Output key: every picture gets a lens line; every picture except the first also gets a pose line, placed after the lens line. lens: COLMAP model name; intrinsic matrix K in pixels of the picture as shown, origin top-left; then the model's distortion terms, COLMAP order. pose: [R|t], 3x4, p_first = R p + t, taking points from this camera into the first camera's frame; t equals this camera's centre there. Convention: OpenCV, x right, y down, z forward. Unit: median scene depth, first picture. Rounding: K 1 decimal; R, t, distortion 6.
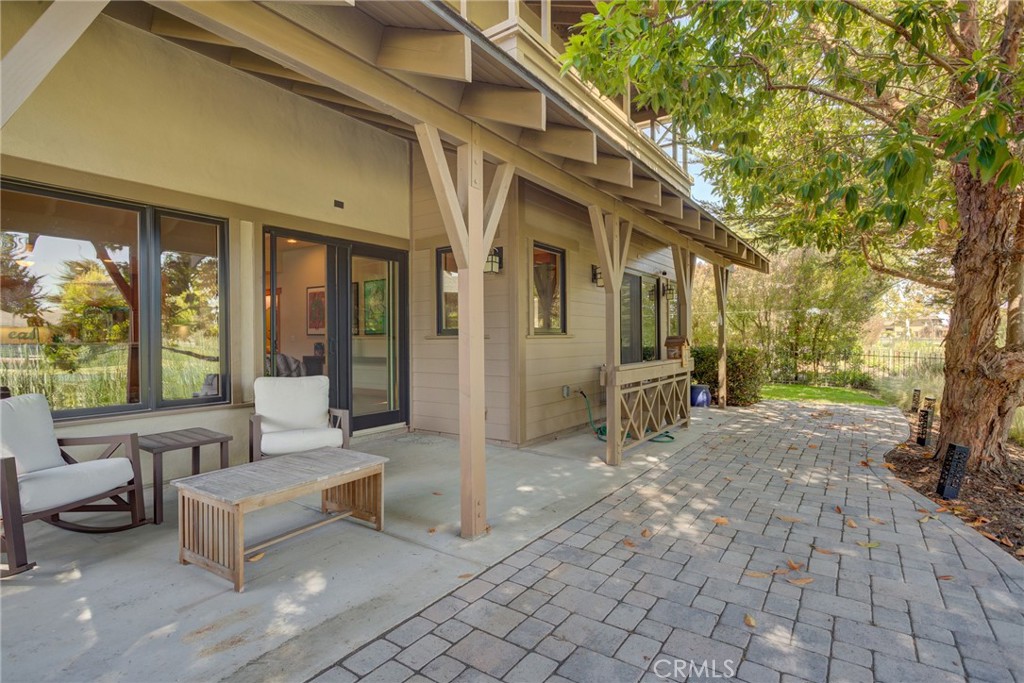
lens RADIAL K [[501.3, 0, 512.0], [0, 501.3, 340.2], [0, 0, 1]] dist [-0.021015, 0.009127]
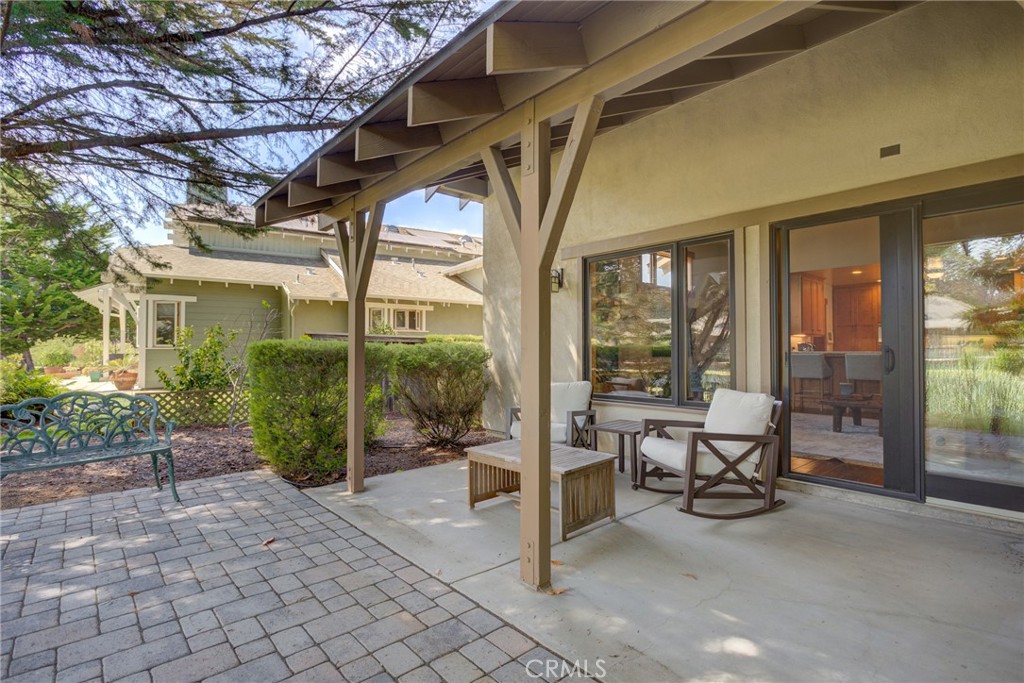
lens RADIAL K [[501.3, 0, 512.0], [0, 501.3, 340.2], [0, 0, 1]] dist [-0.021015, 0.009127]
pose [[-0.235573, -0.006620, -0.971834, 0.924981], [-0.003256, 0.999977, -0.006022, -0.020933], [0.971851, 0.001745, -0.235589, 1.419502]]
